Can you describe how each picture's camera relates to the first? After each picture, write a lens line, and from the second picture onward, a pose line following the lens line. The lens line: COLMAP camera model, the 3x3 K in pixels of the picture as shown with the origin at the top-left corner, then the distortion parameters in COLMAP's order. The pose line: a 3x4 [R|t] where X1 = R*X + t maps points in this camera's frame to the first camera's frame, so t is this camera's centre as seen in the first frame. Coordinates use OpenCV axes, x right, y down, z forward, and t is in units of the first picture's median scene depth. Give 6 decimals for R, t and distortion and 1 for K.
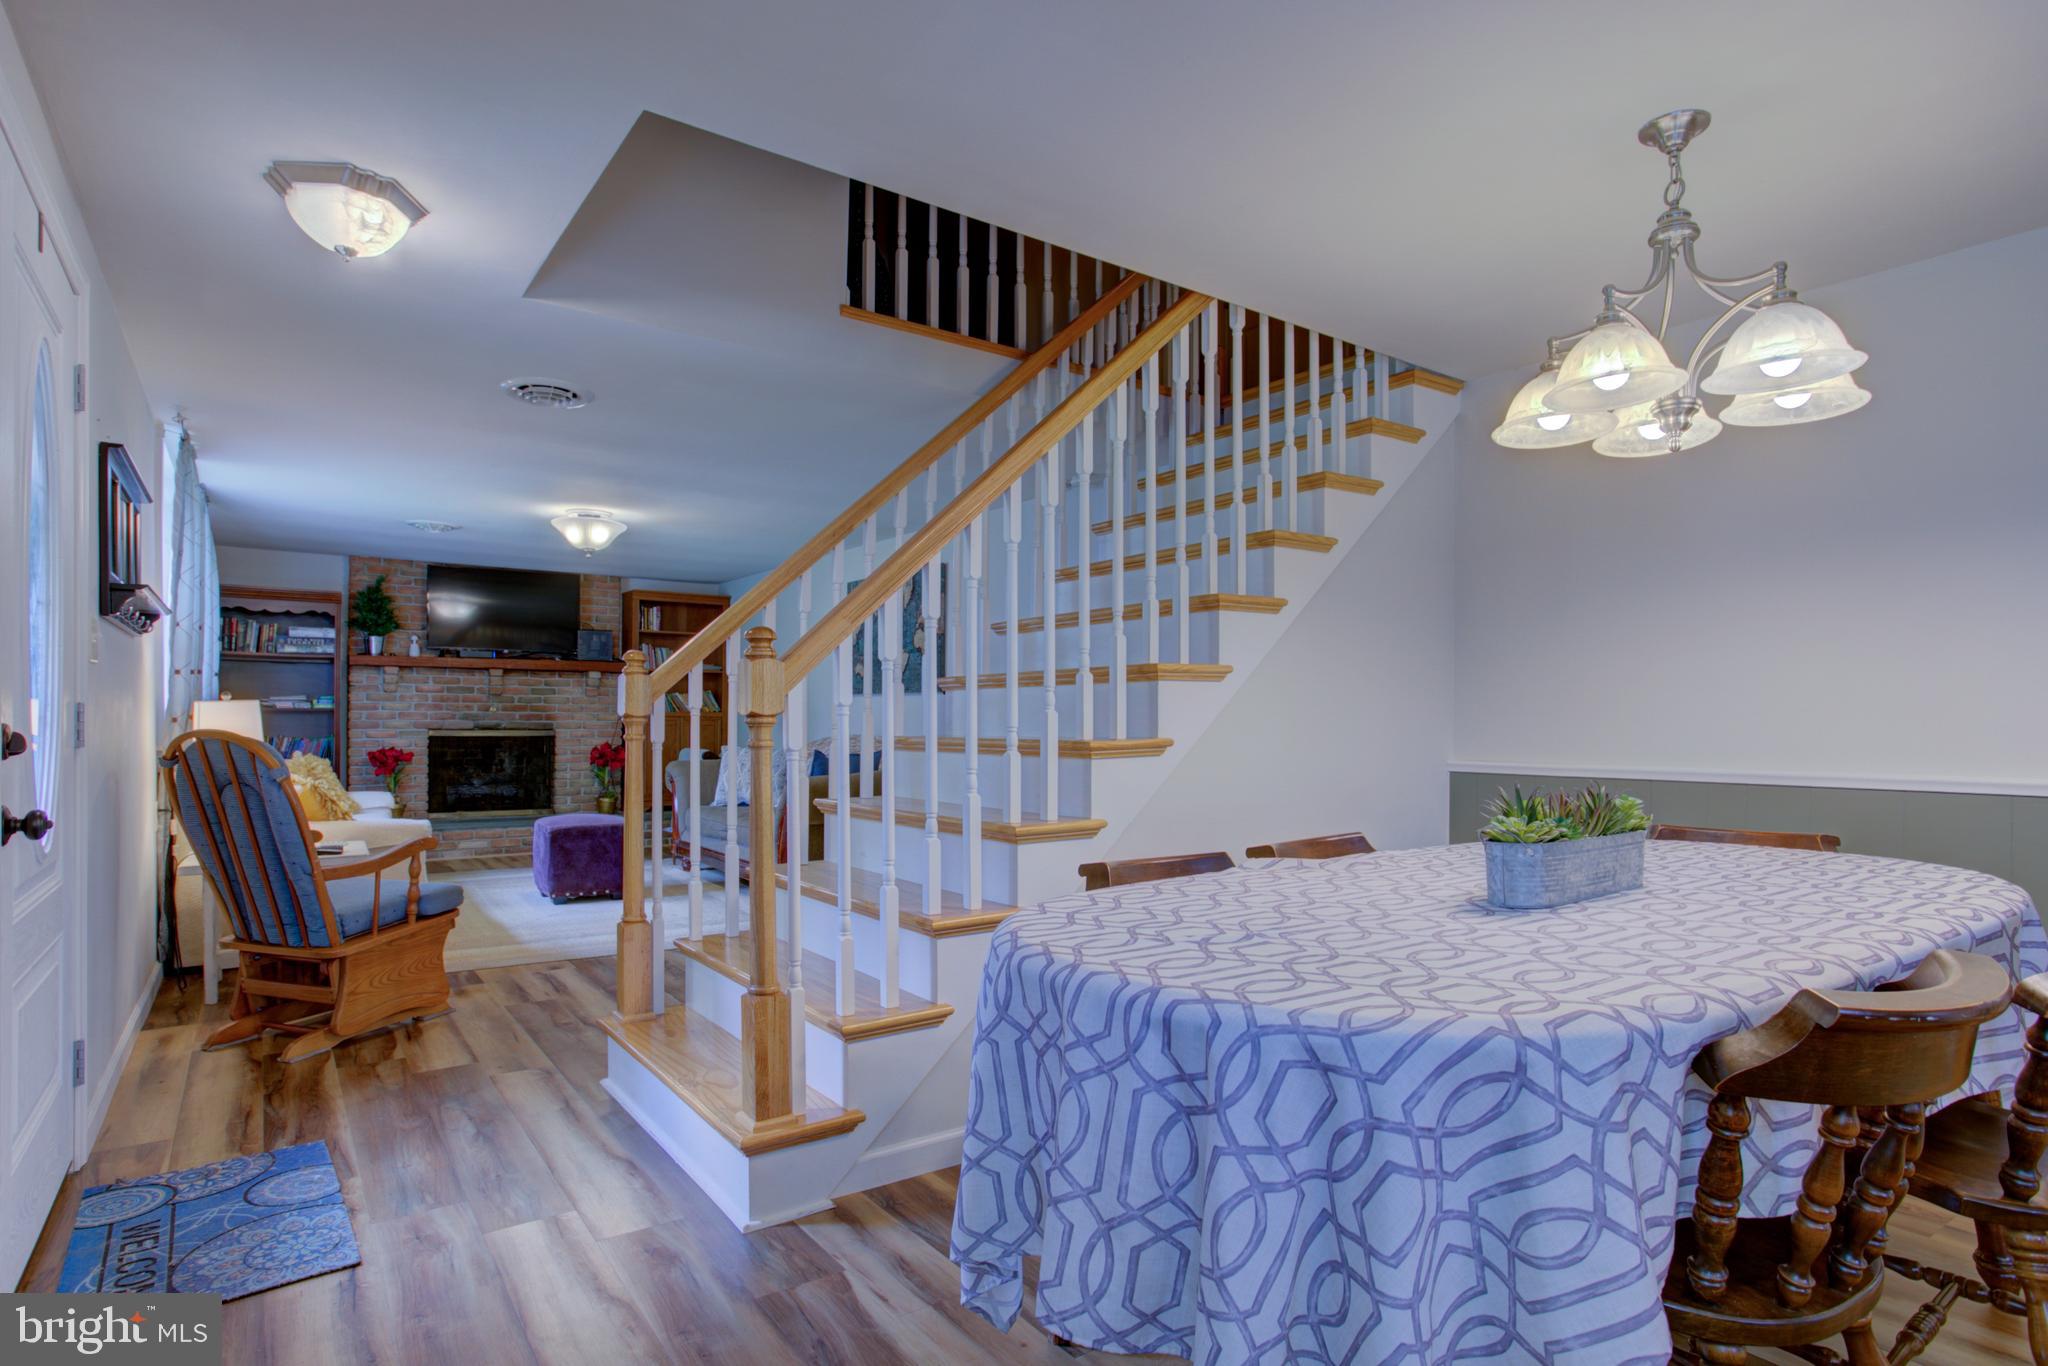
lens RADIAL K [[1095.6, 0, 1030.1], [0, 1095.6, 716.6], [0, 0, 1]] dist [-0.034294, 0.022609]
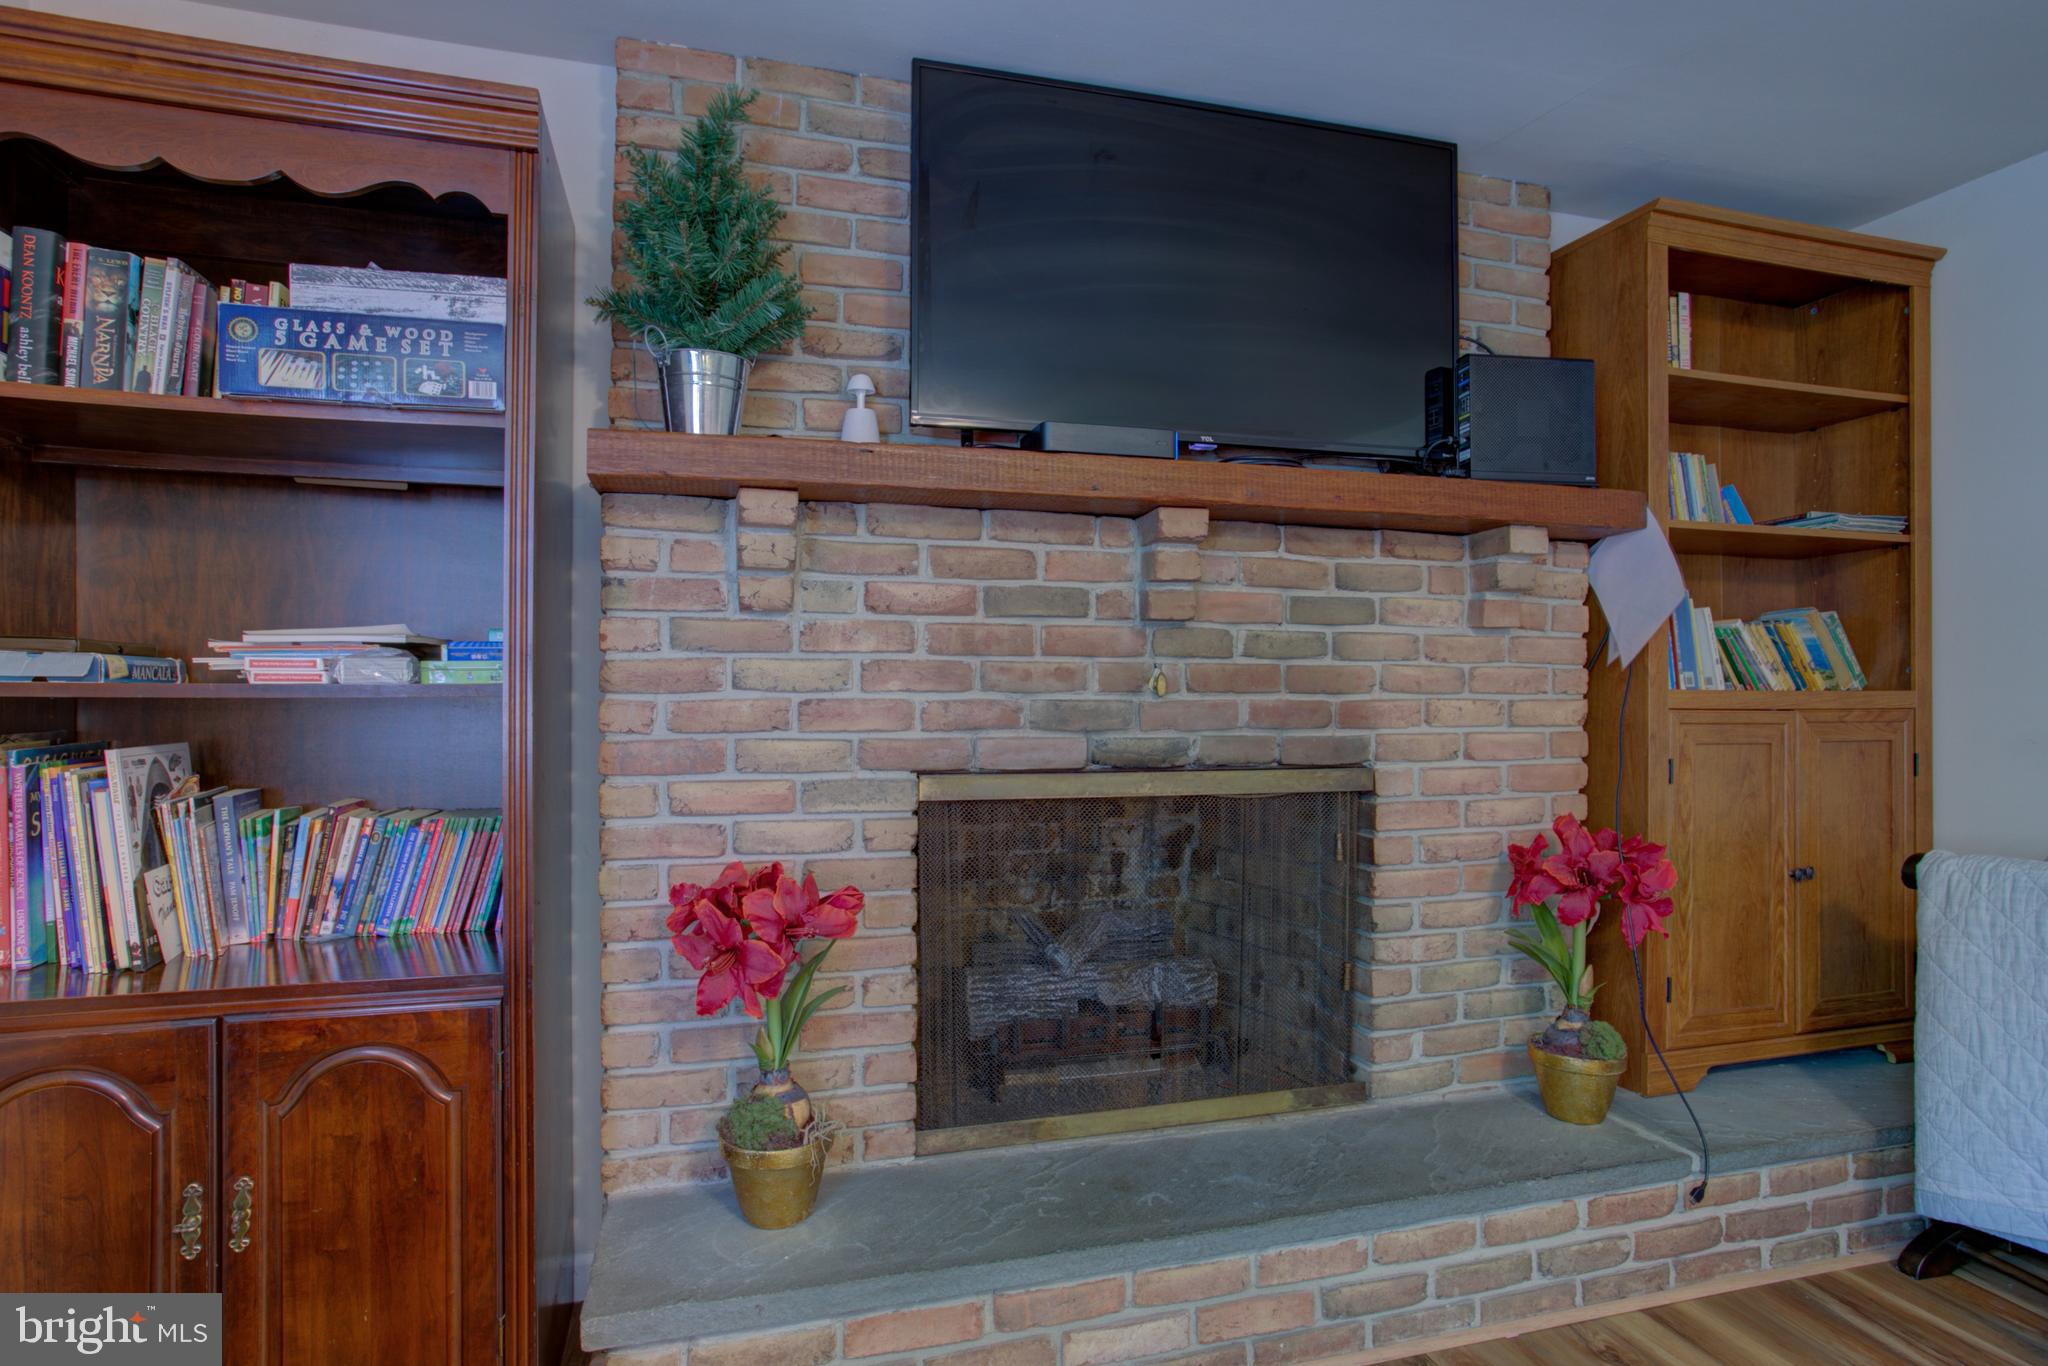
lens RADIAL K [[1095.6, 0, 1074.4], [0, 1095.6, 686.3], [0, 0, 1]] dist [-0.034294, 0.022609]
pose [[0.956164, -0.006464, -0.292762, -0.598616], [0.004593, 0.999964, -0.007078, -0.006340], [0.292797, 0.005424, 0.956159, 1.038974]]
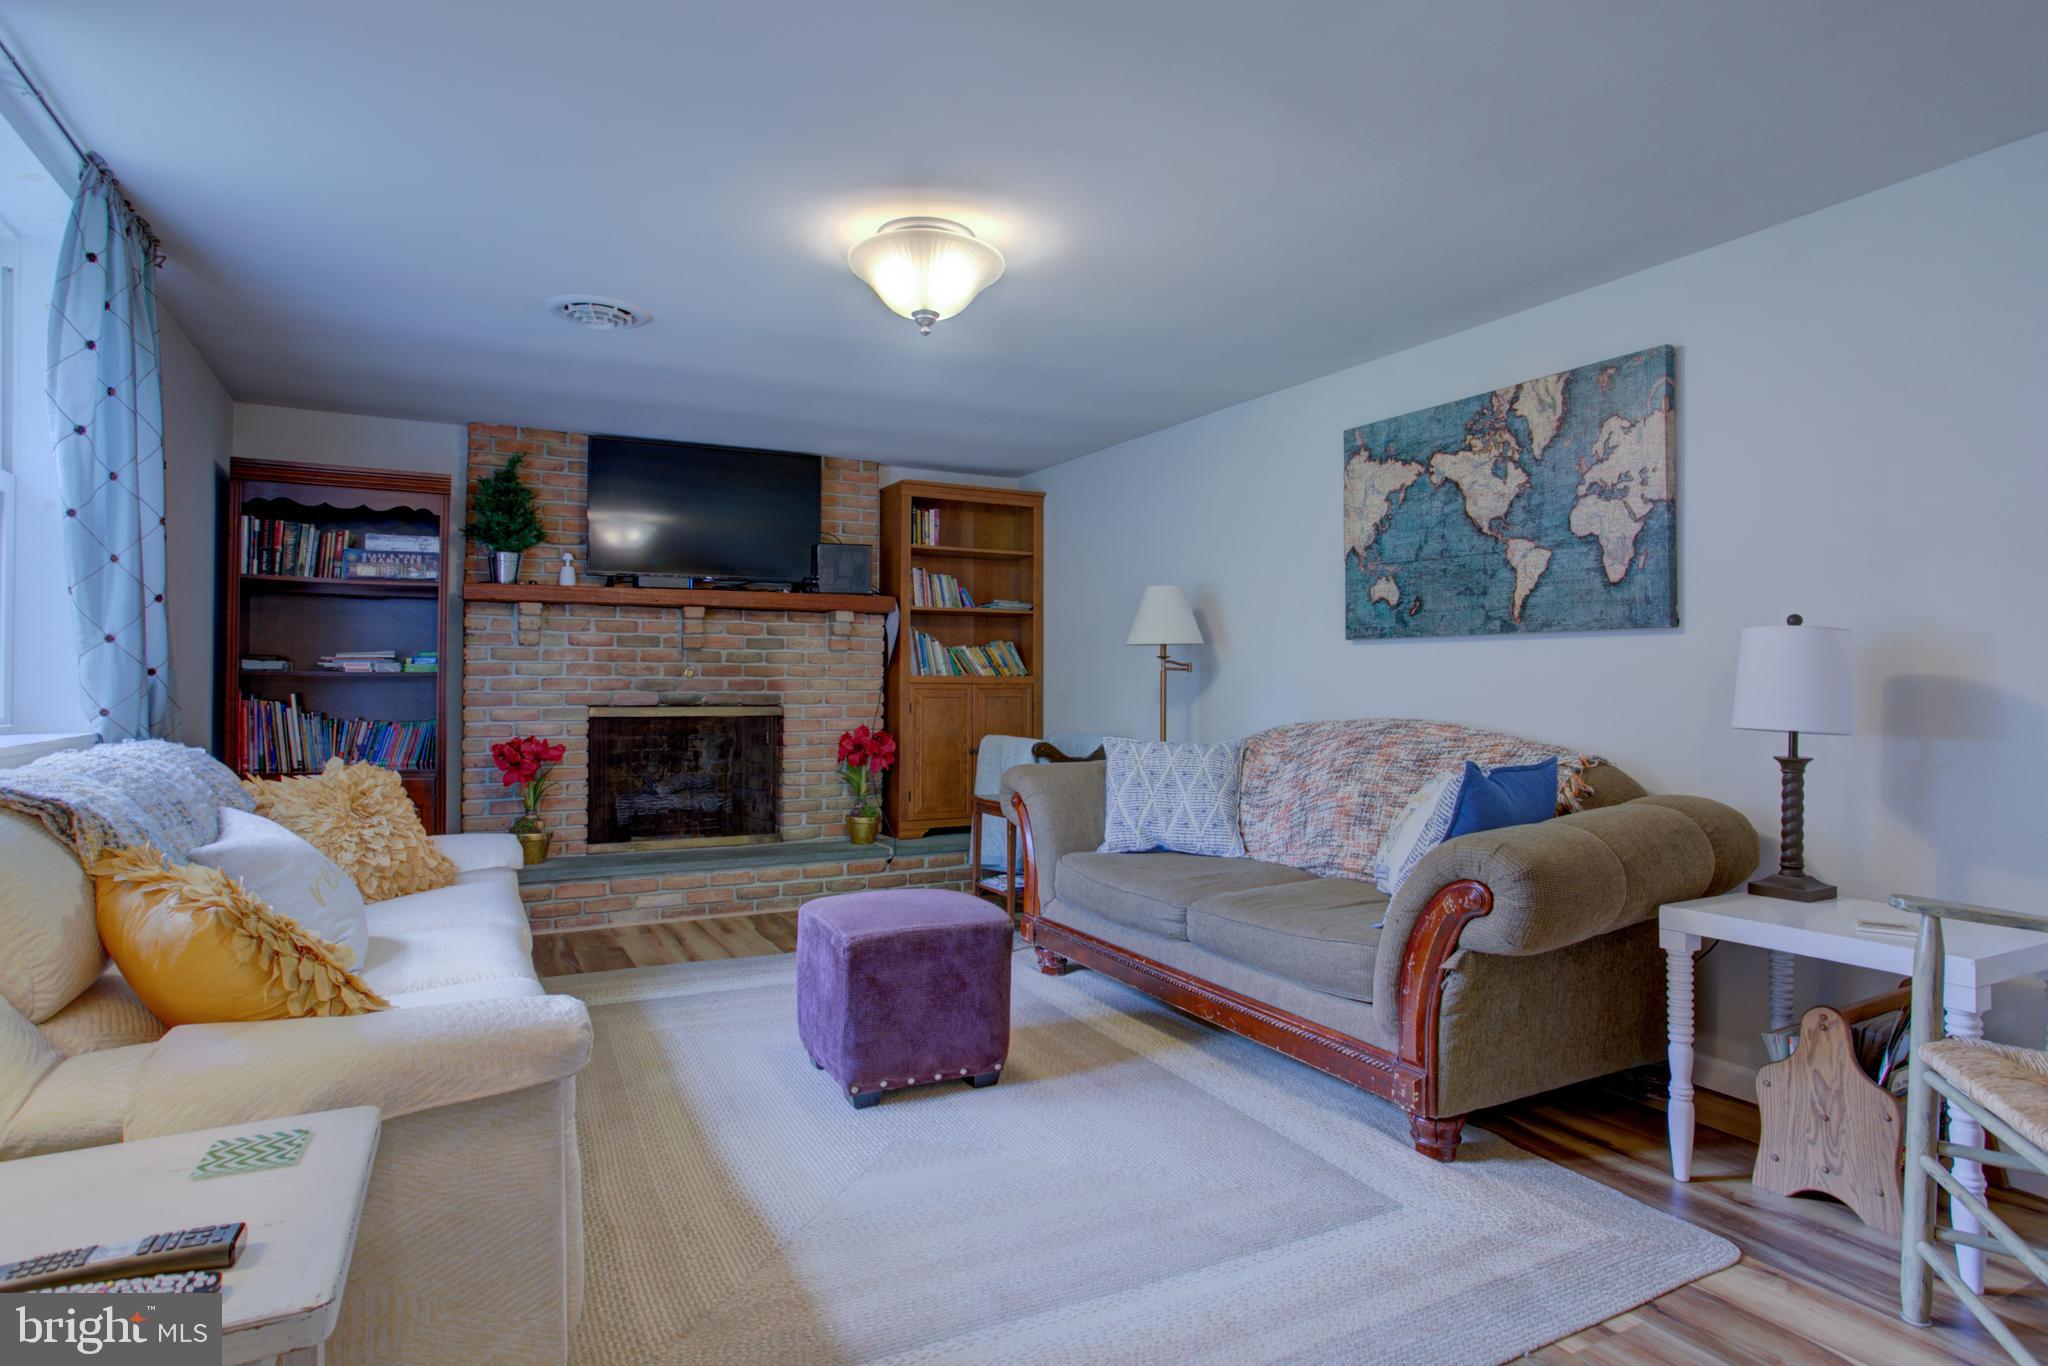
lens RADIAL K [[1095.6, 0, 1033.0], [0, 1095.6, 655.9], [0, 0, 1]] dist [-0.034294, 0.022609]
pose [[0.992849, -0.007104, -0.119166, -0.308730], [0.004323, 0.999713, -0.023580, -0.001257], [0.119299, 0.022897, 0.992594, 0.558635]]
